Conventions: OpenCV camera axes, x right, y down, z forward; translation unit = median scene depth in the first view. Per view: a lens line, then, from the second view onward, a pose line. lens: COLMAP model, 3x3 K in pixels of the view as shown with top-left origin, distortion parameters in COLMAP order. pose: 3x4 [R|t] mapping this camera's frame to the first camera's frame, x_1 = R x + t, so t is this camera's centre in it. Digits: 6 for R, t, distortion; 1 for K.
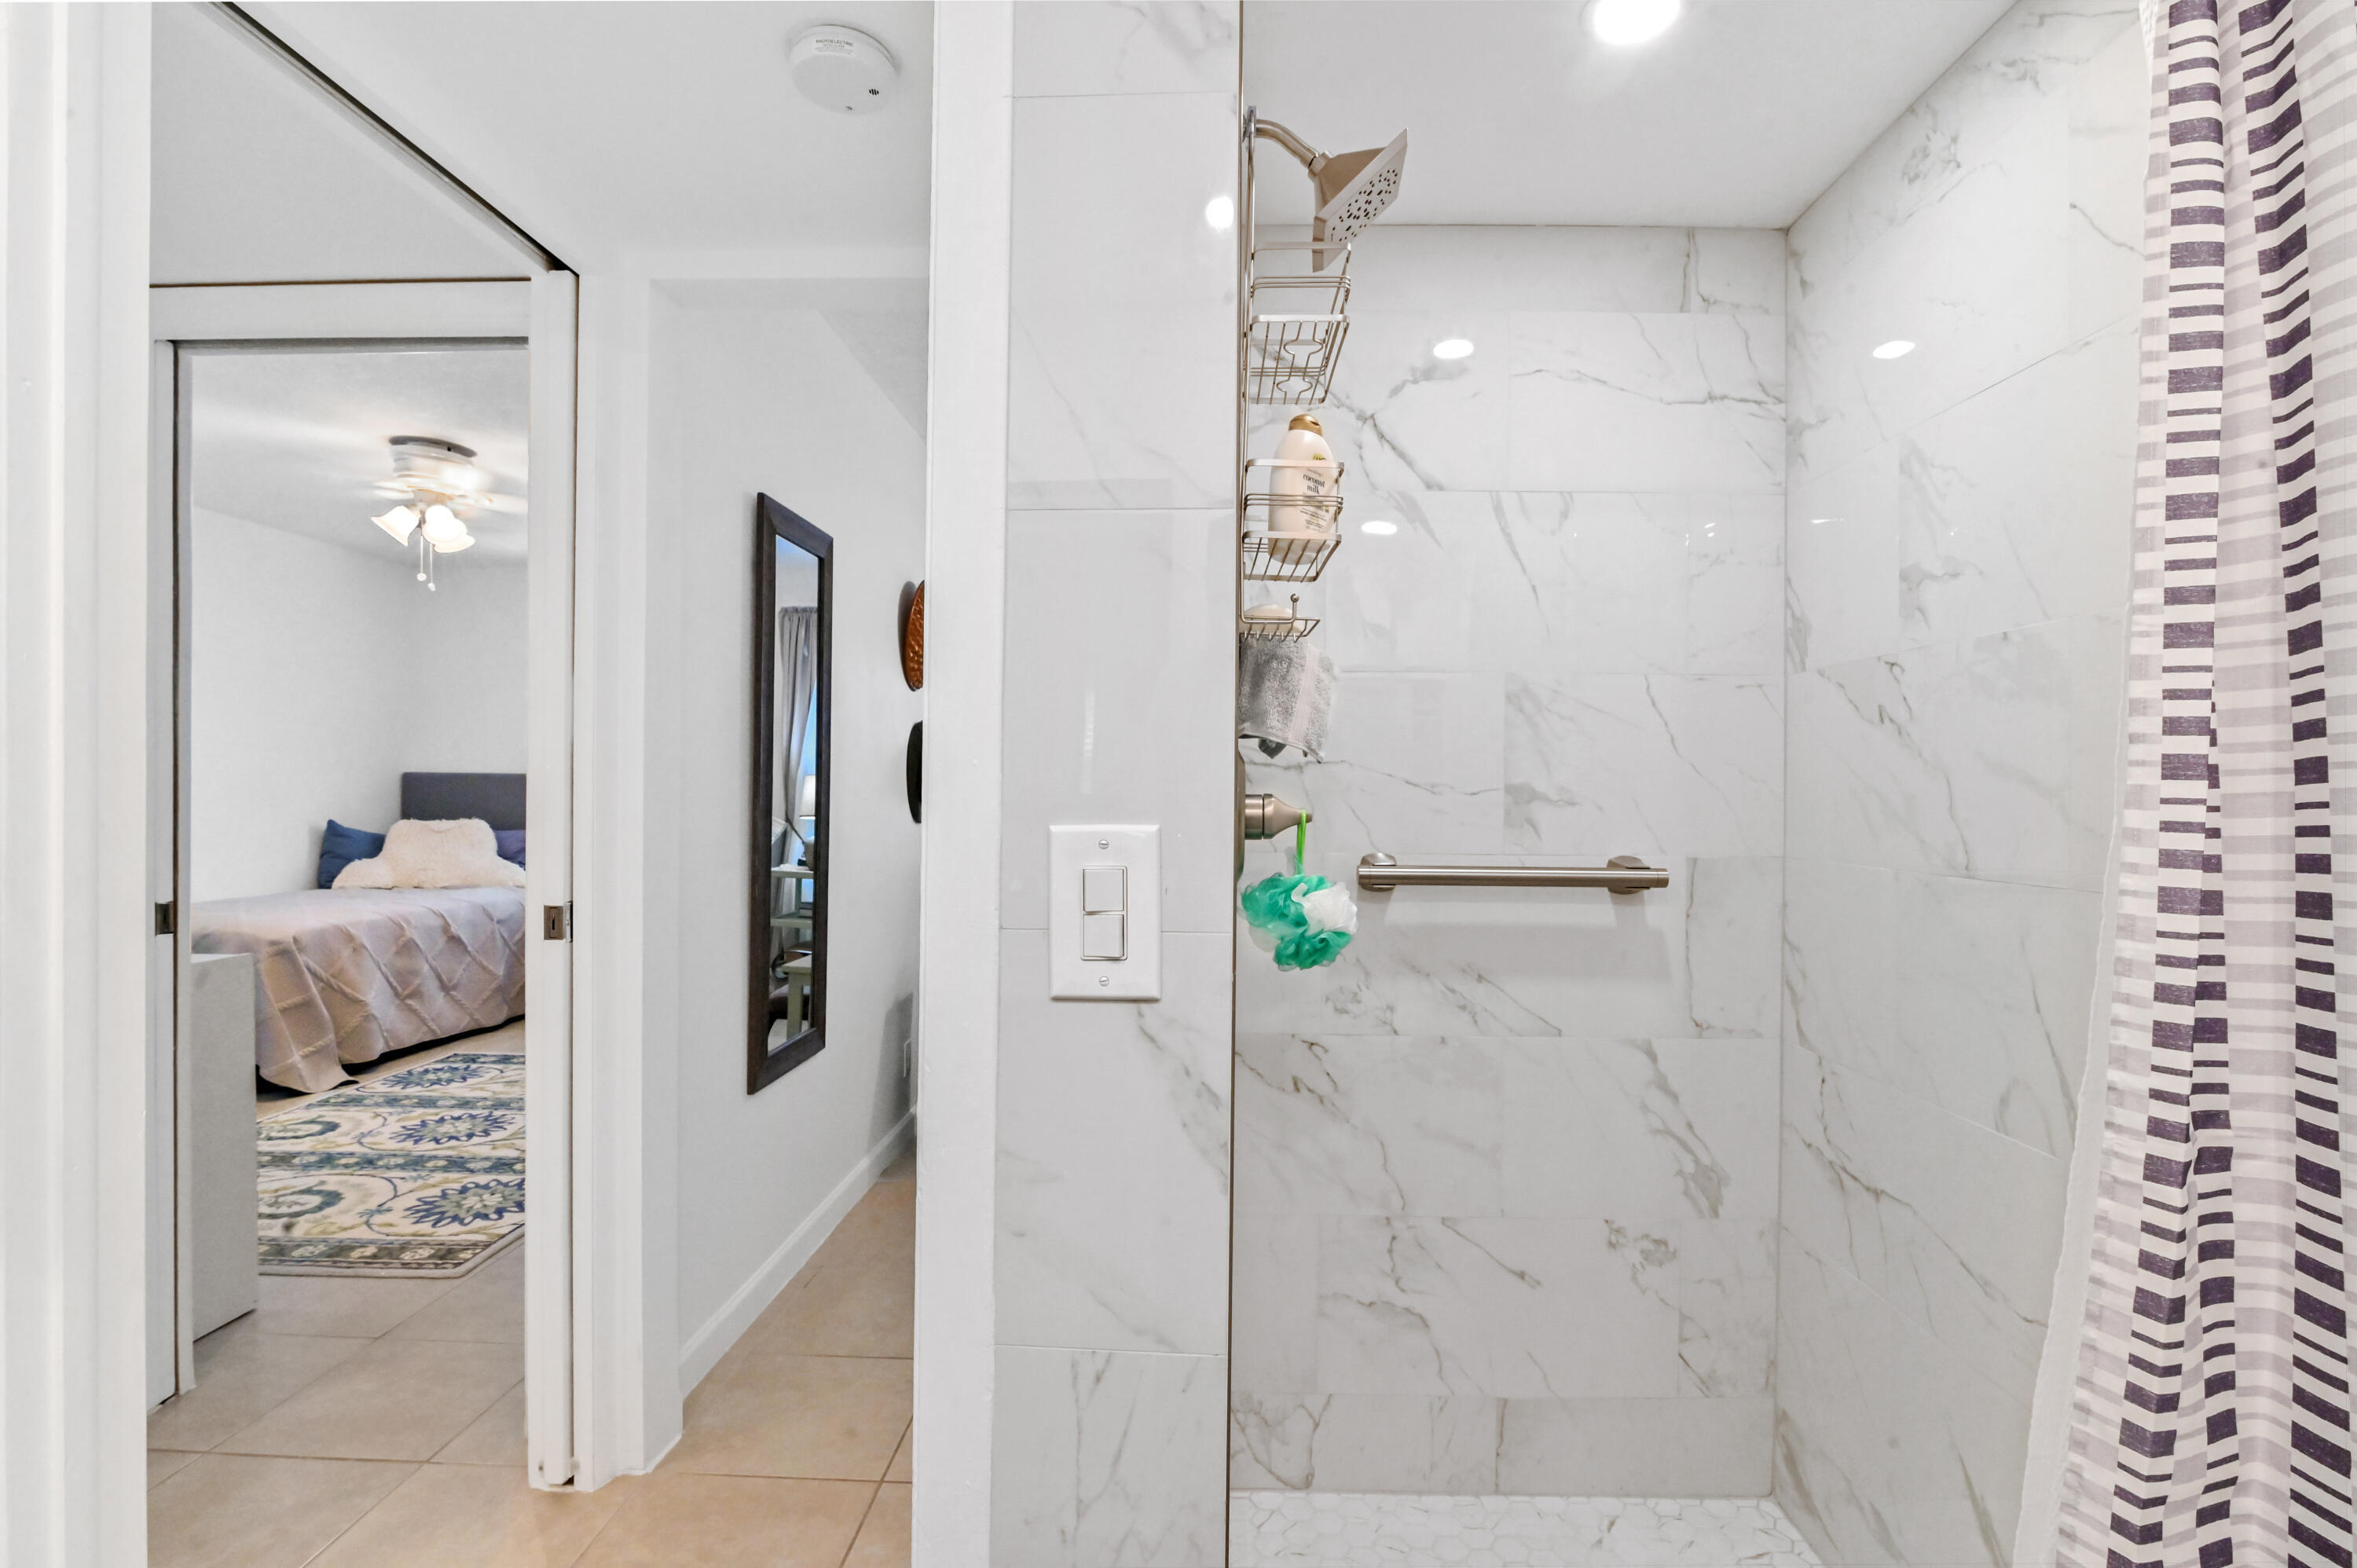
lens RADIAL K [[1087.7, 0, 1174.6], [0, 1087.7, 792.7], [0, 0, 1]] dist [-0.015726, 0.000267]
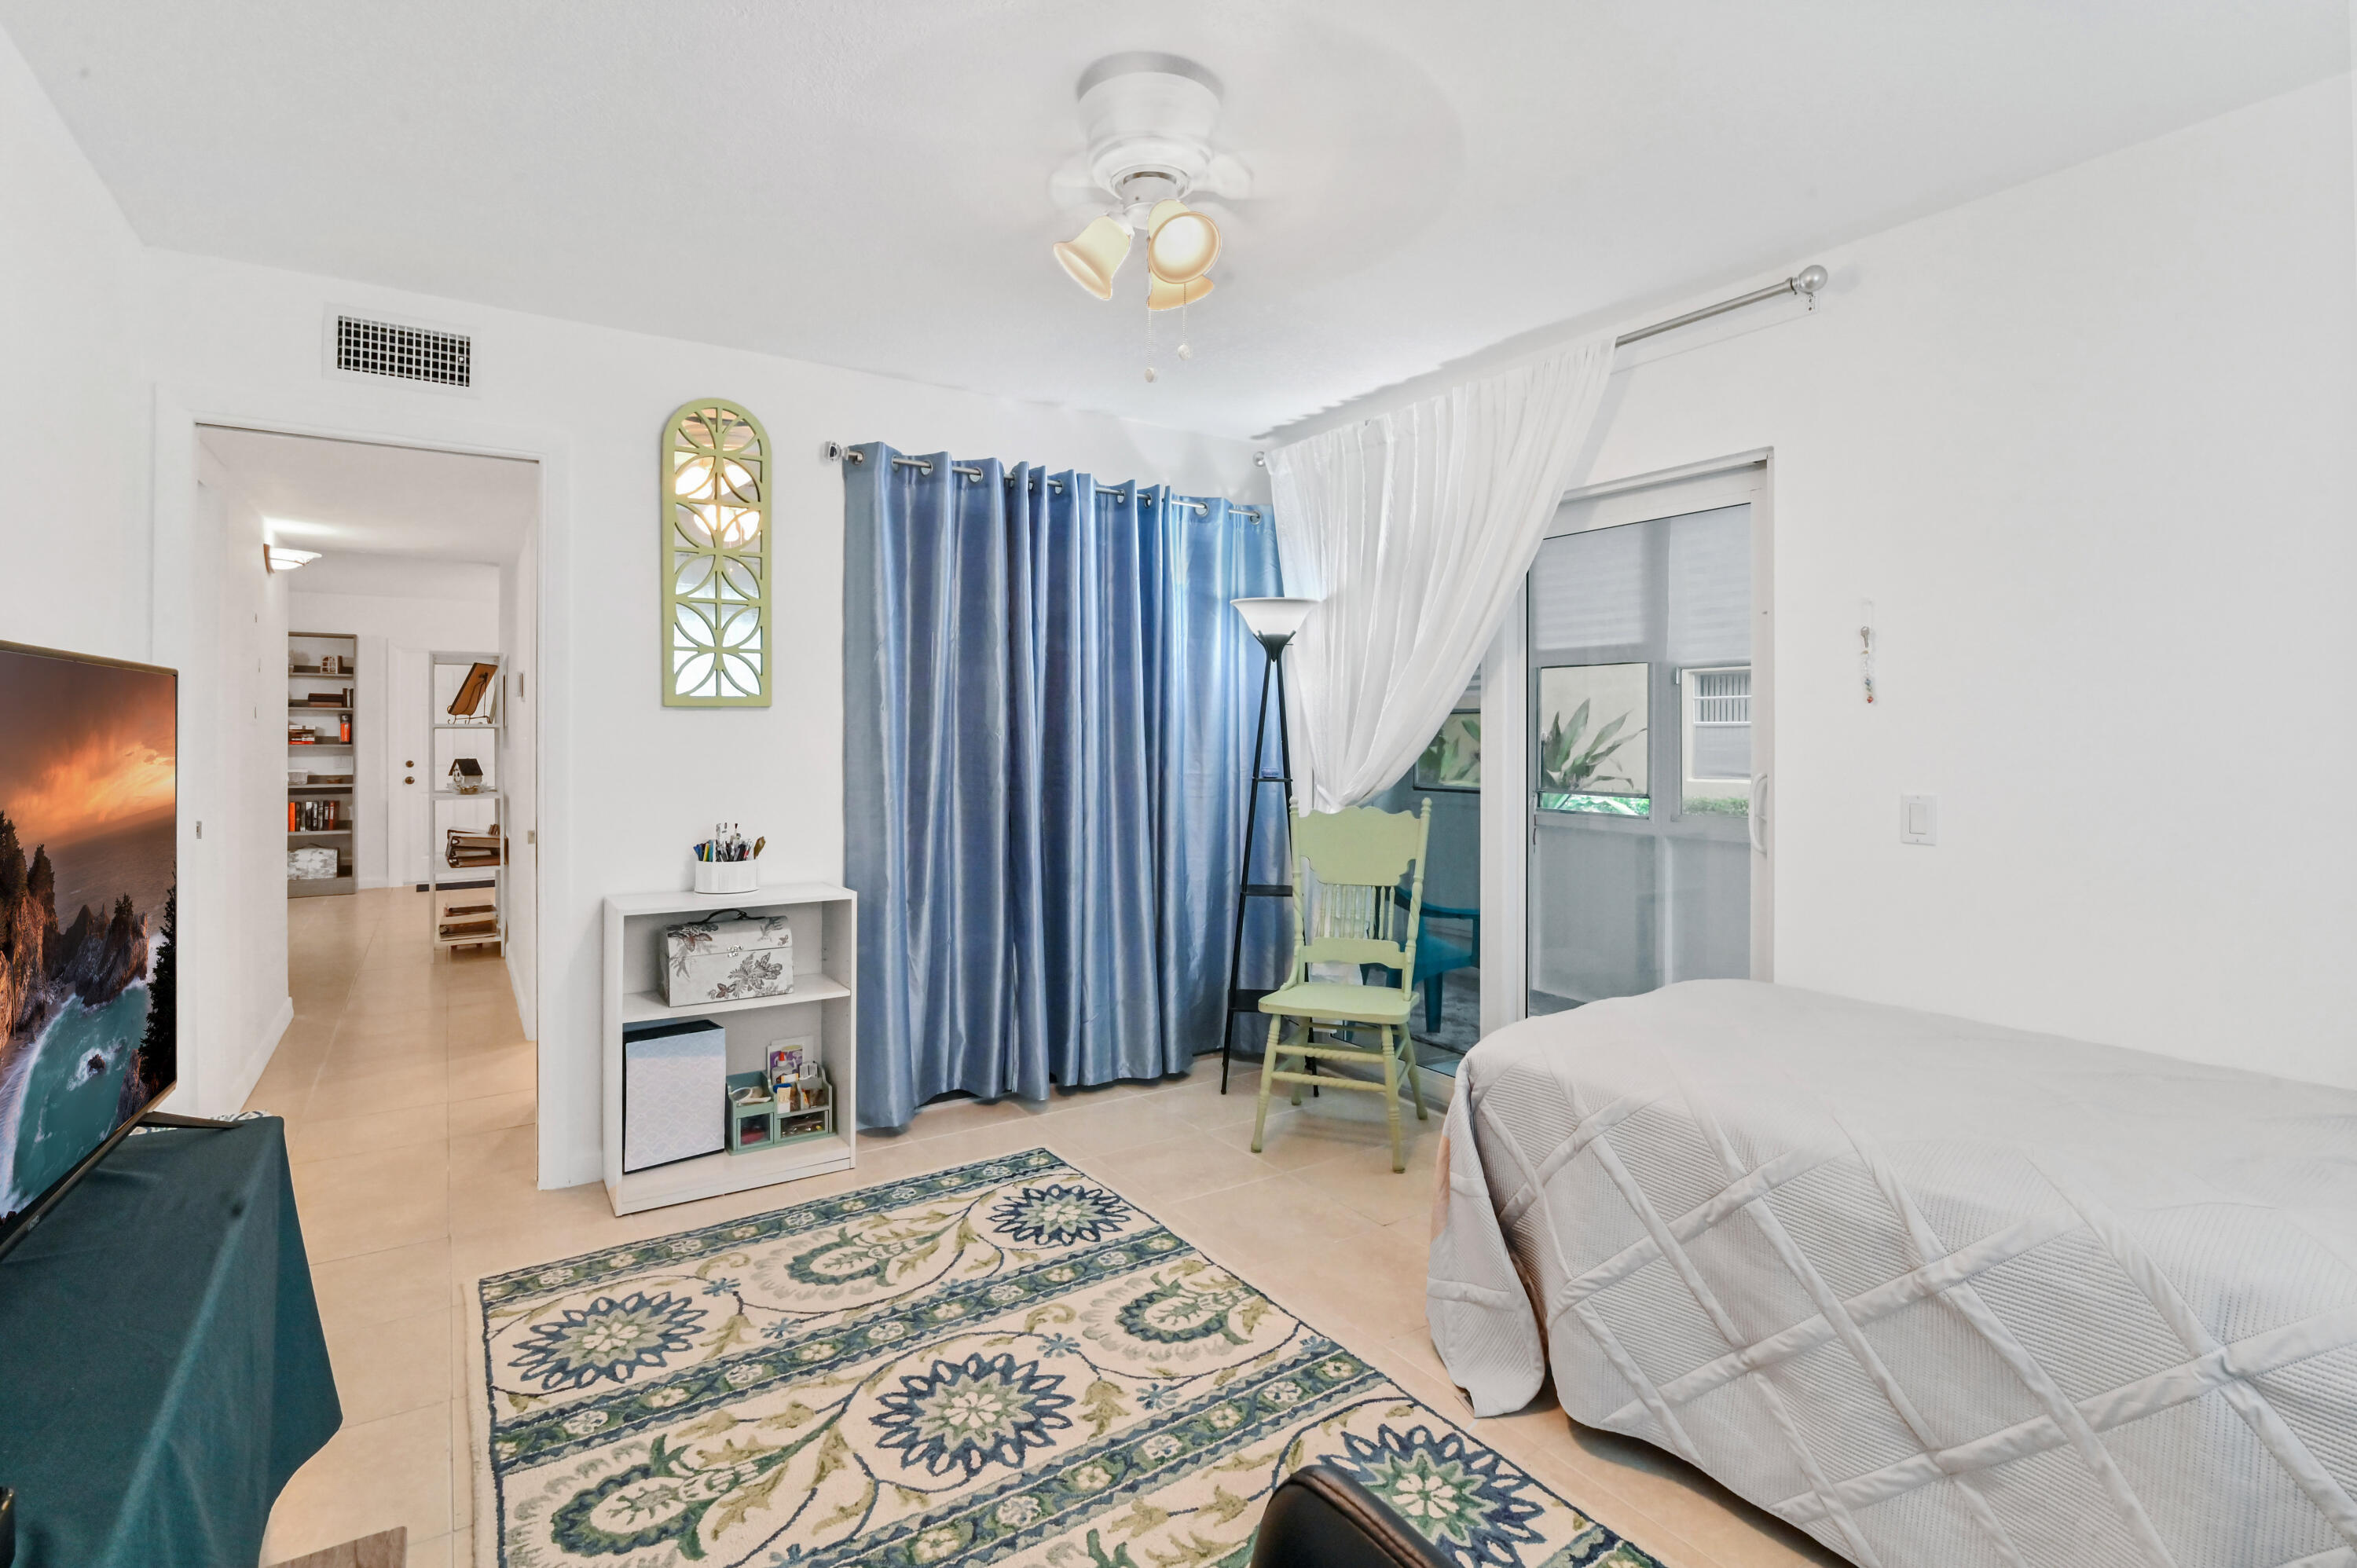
lens RADIAL K [[1101.5, 0, 1171.6], [0, 1101.5, 739.5], [0, 0, 1]] dist [-0.018090, 0.000002]
pose [[-0.816350, -0.004182, -0.577542, -0.380064], [-0.006120, 0.999980, 0.001410, -0.023775], [0.577525, 0.004686, -0.816360, 1.327237]]
